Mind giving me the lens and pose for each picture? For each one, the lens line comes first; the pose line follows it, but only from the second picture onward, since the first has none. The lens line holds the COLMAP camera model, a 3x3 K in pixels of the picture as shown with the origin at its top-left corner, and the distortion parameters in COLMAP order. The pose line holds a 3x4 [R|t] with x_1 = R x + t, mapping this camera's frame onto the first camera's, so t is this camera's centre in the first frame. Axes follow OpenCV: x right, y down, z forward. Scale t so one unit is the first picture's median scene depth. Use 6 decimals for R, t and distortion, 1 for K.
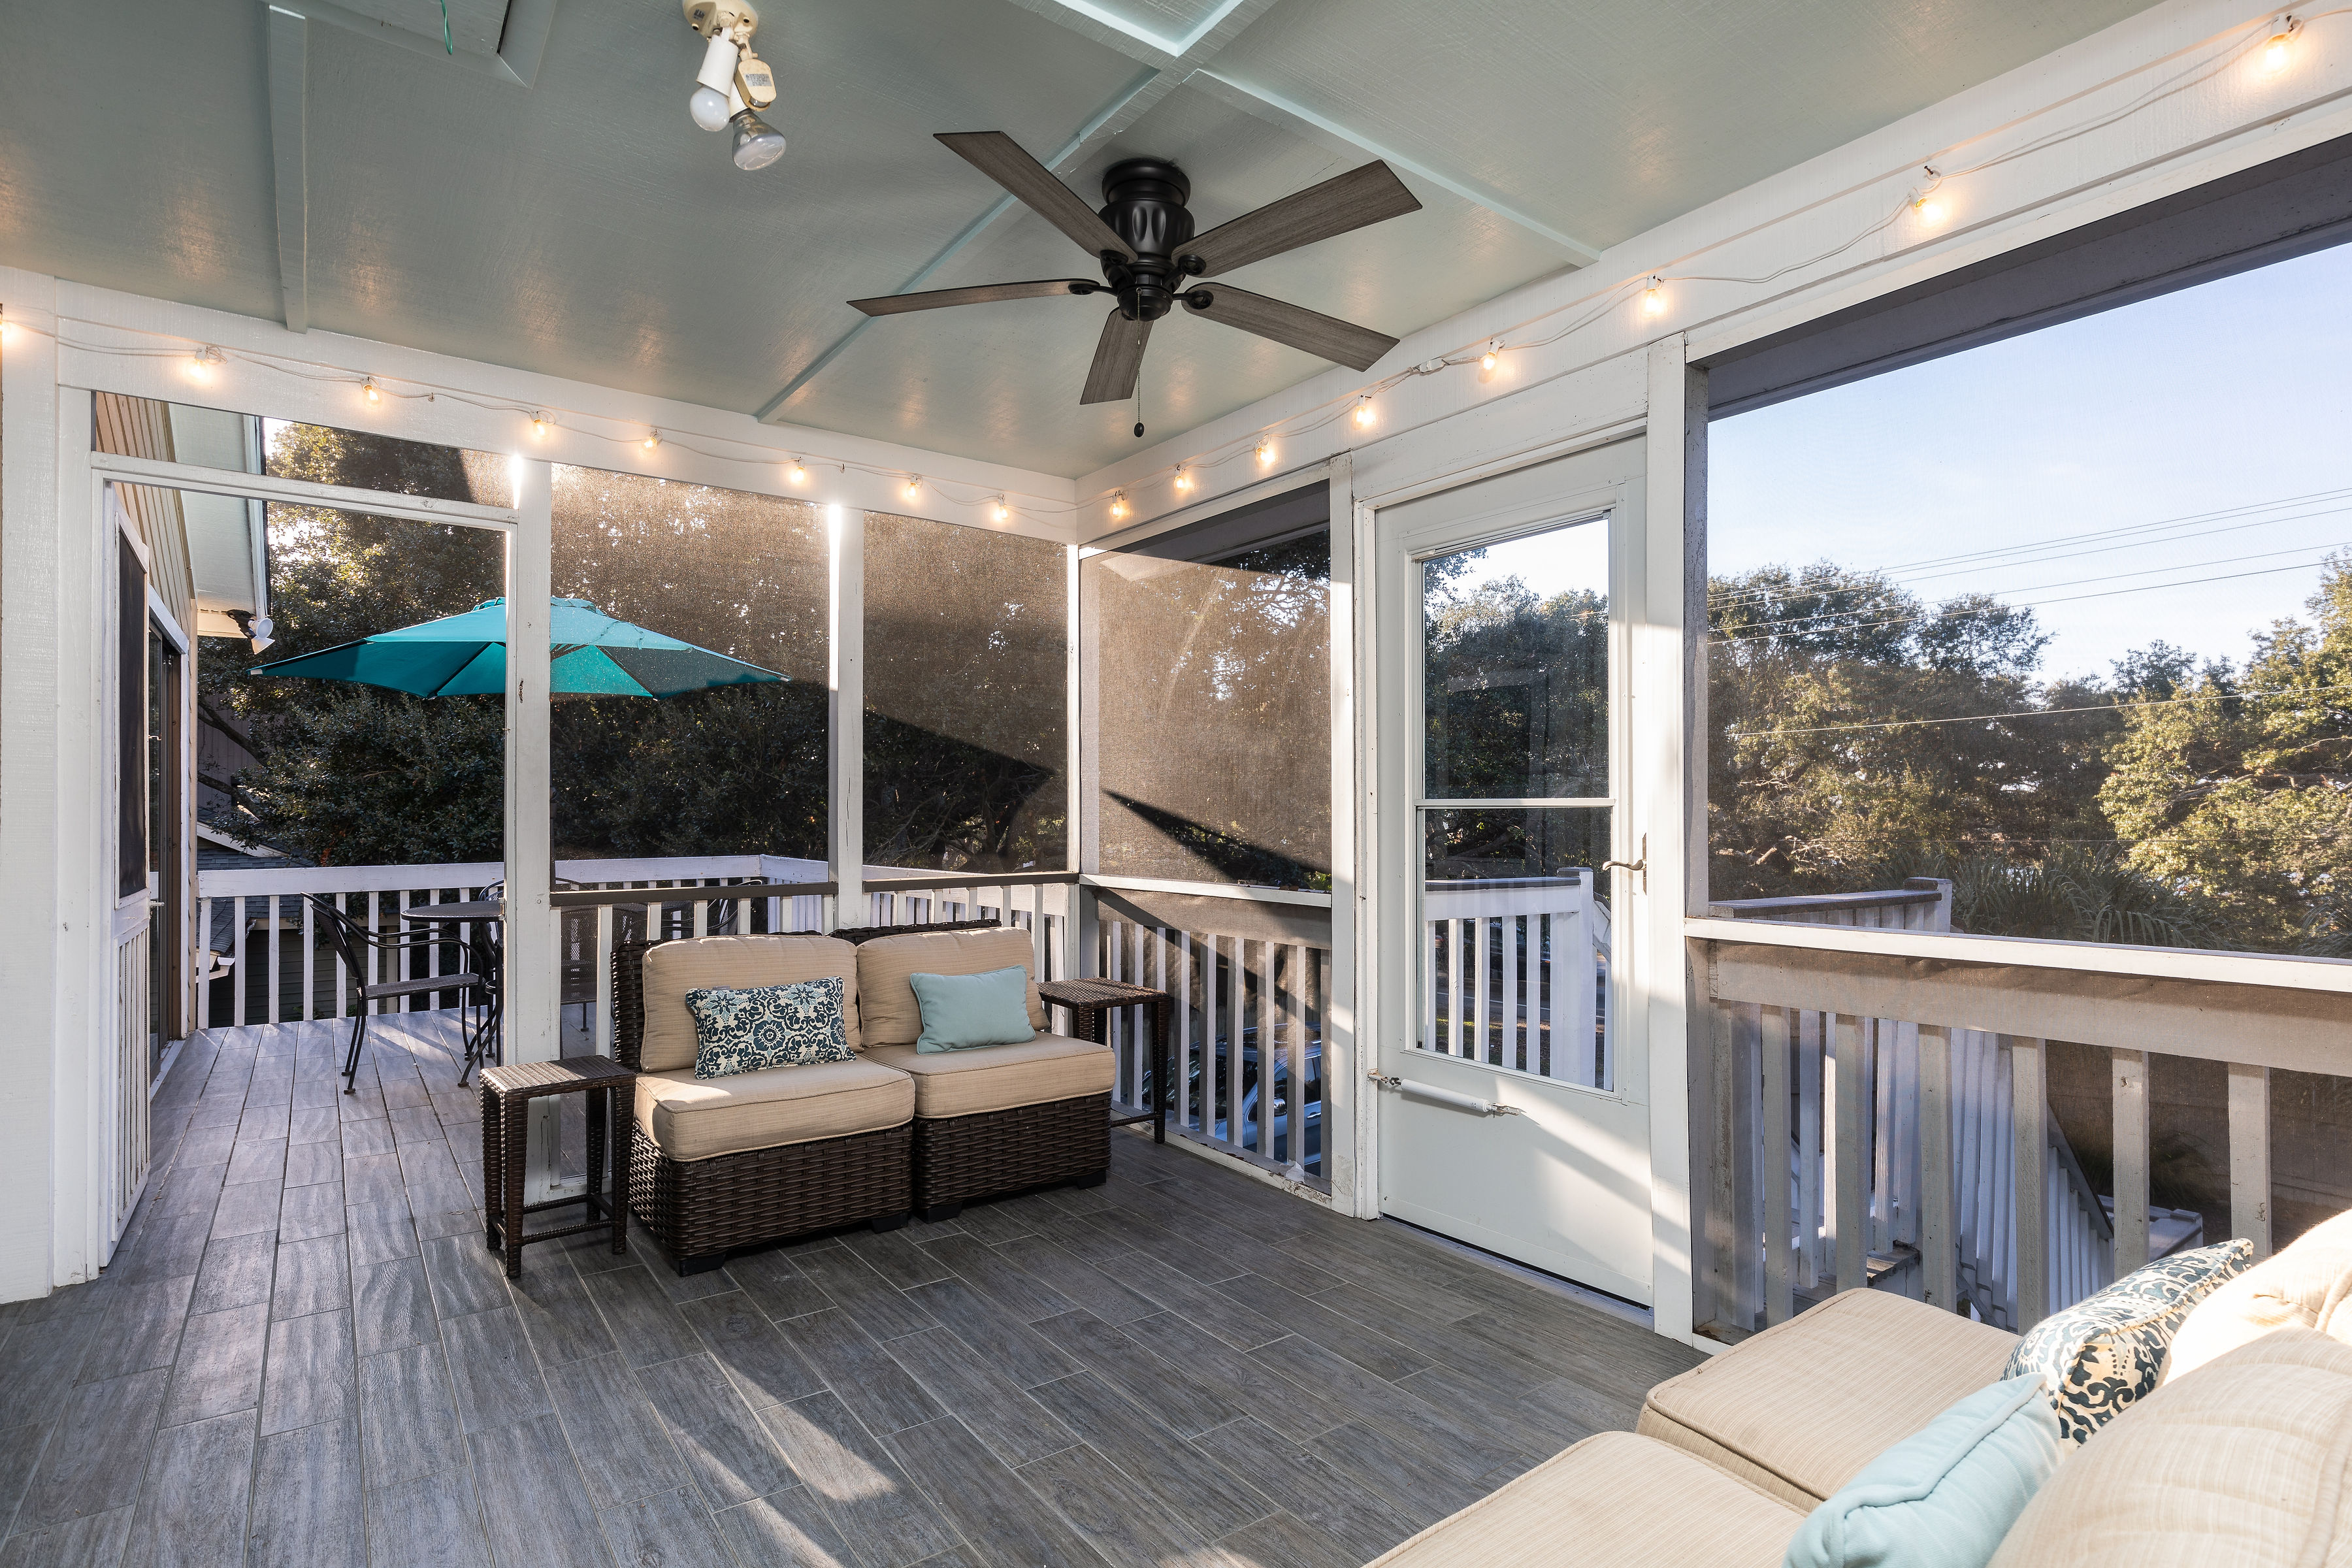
lens RADIAL K [[1168.2, 0, 1177.1], [0, 1168.2, 794.2], [0, 0, 1]] dist [-0.018644, 0.000647]
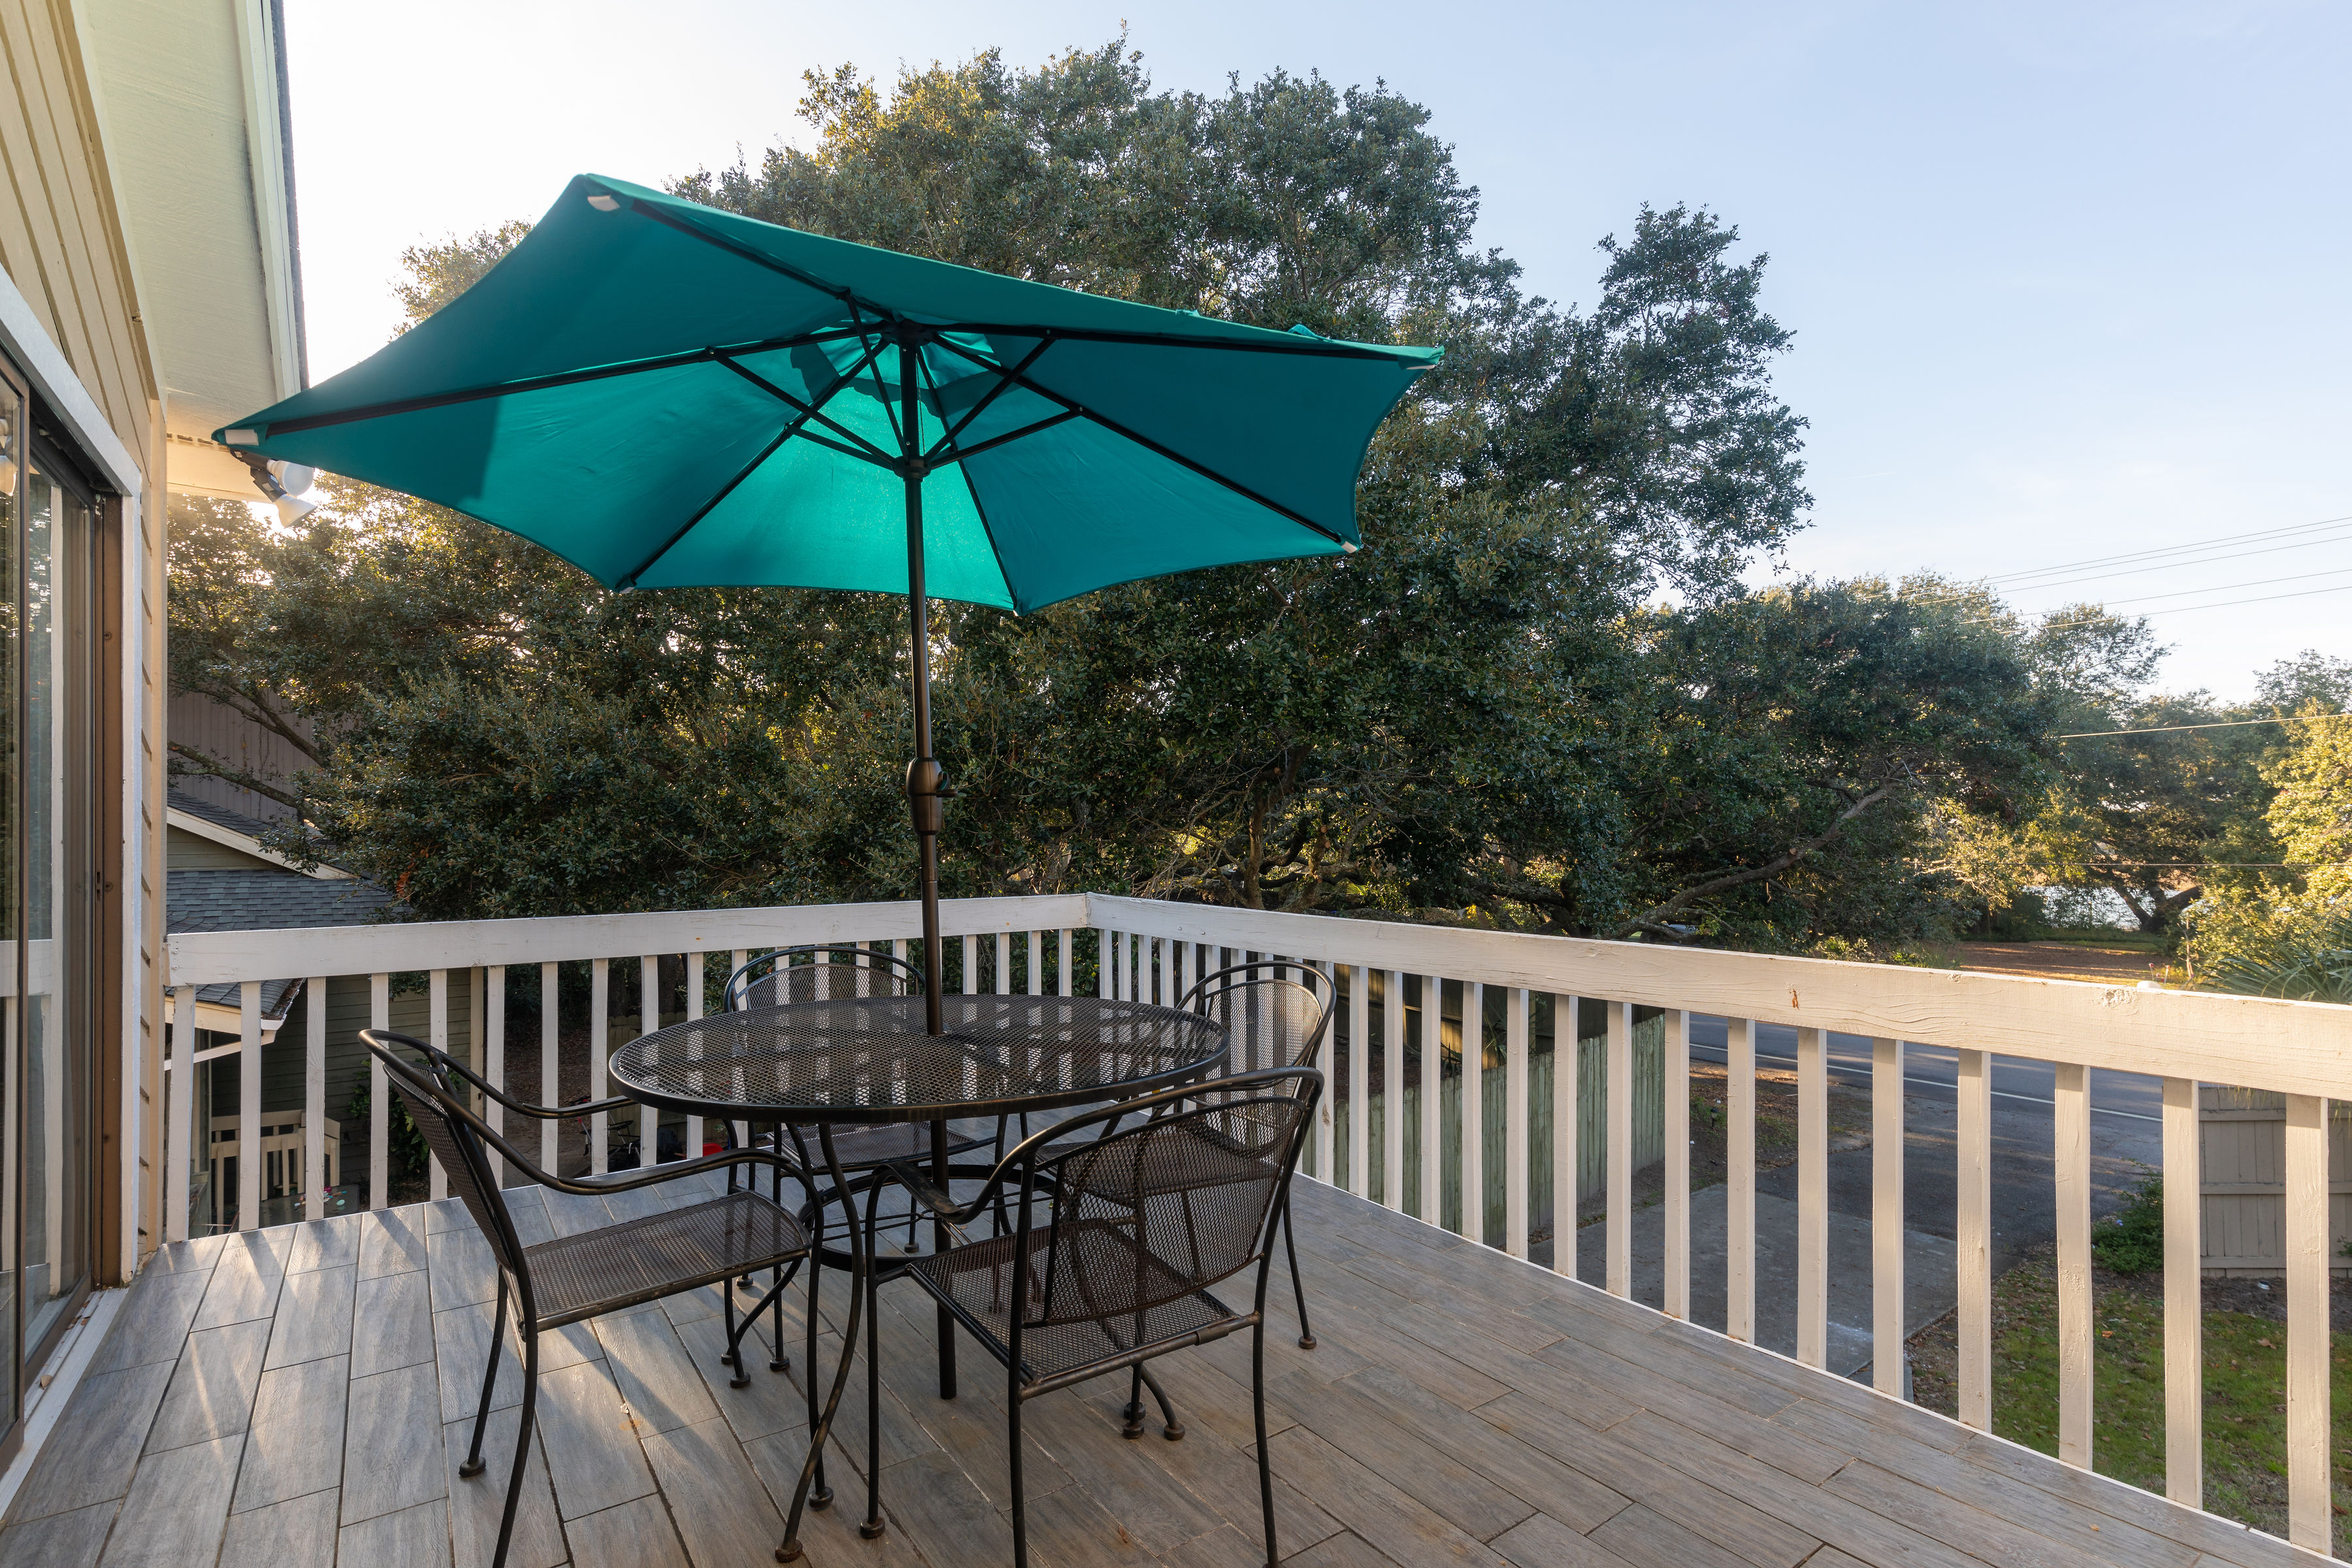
lens RADIAL K [[1098.4, 0, 1142.1], [0, 1098.4, 824.7], [0, 0, 1]] dist [0.002667, -0.000803]
pose [[0.999241, 0.003106, -0.038840, -0.194617], [-0.002716, 0.999945, 0.010084, 0.005894], [0.038869, -0.009971, 0.999195, 0.259264]]
